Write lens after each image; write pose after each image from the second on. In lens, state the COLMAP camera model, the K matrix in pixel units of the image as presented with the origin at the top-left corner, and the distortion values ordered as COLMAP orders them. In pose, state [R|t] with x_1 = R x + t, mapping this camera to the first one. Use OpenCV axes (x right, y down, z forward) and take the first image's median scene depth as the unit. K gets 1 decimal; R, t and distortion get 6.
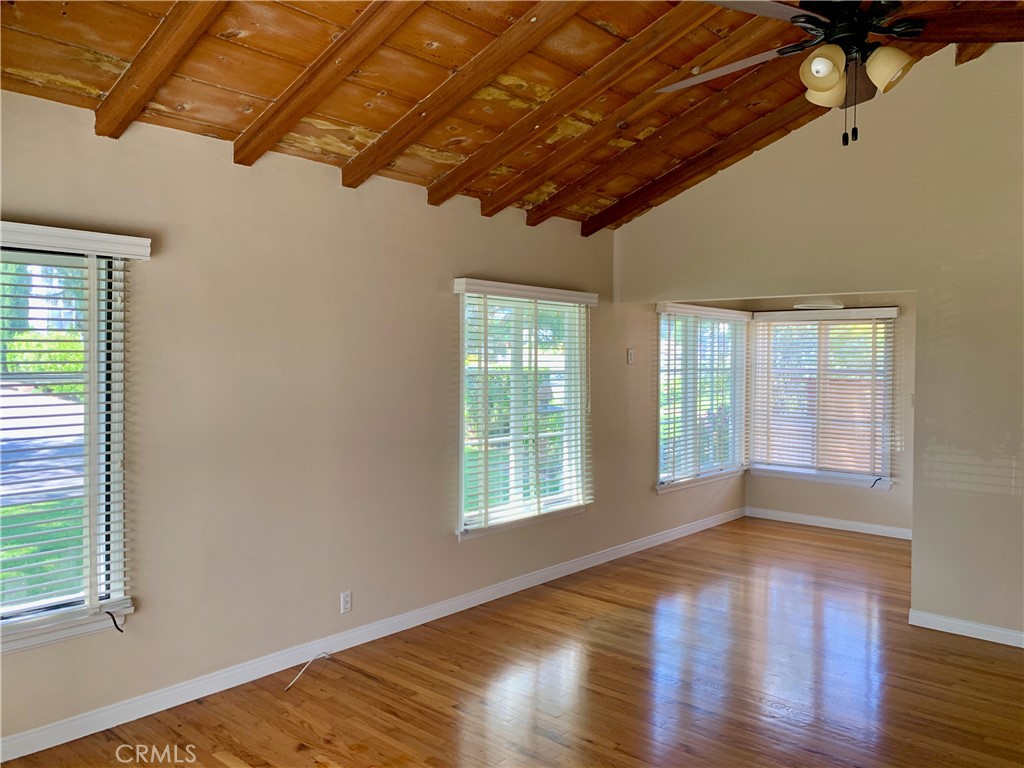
lens RADIAL K [[791.0, 0, 511.4], [0, 791.0, 391.4], [0, 0, 1]] dist [0.052594, -0.070458]
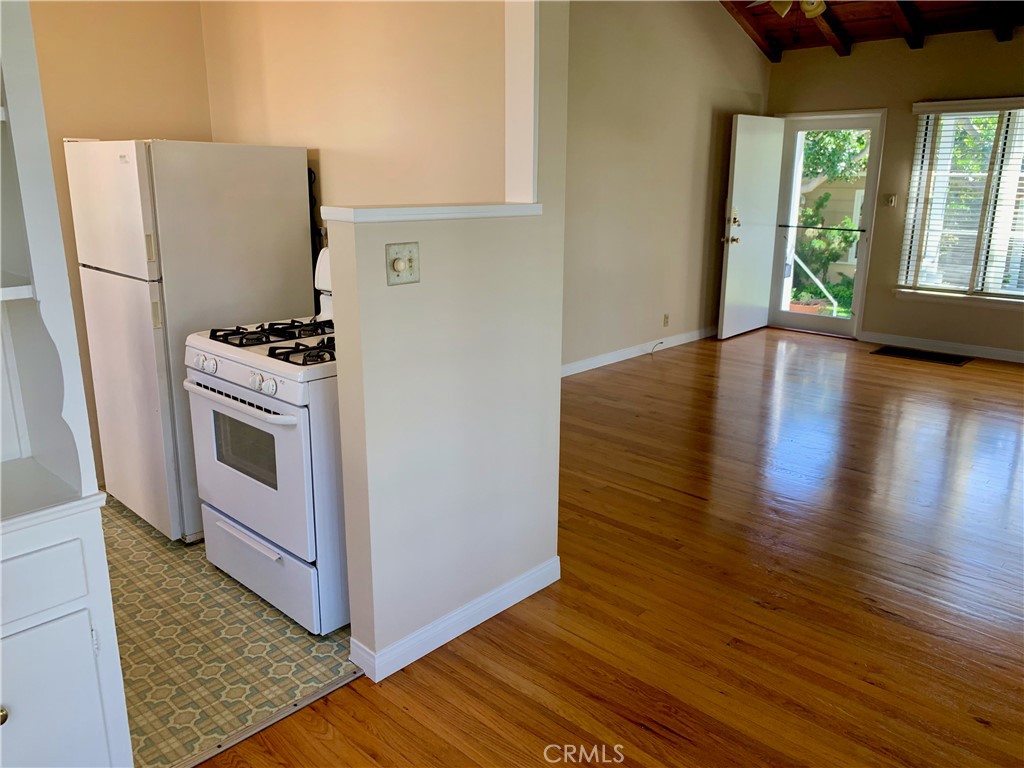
lens RADIAL K [[791.0, 0, 508.3], [0, 791.0, 379.4], [0, 0, 1]] dist [0.052594, -0.070458]
pose [[-0.999463, -0.019131, 0.026615, 0.575113], [-0.010328, 0.954438, 0.298231, -0.049275], [-0.031108, 0.297796, -0.954123, 1.689612]]
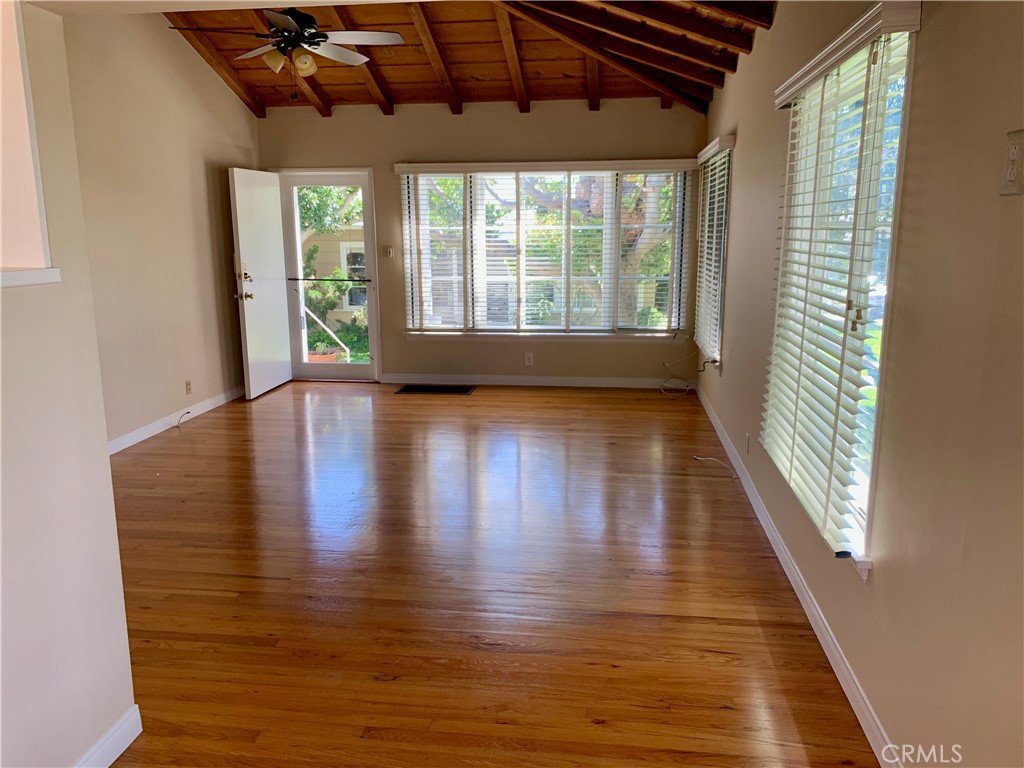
lens RADIAL K [[791.0, 0, 513.9], [0, 791.0, 379.1], [0, 0, 1]] dist [0.052594, -0.070458]
pose [[-0.825892, 0.104215, -0.554113, 0.614136], [-0.027478, 0.974163, 0.224170, -0.046922], [0.563158, 0.200366, -0.801690, 1.619791]]
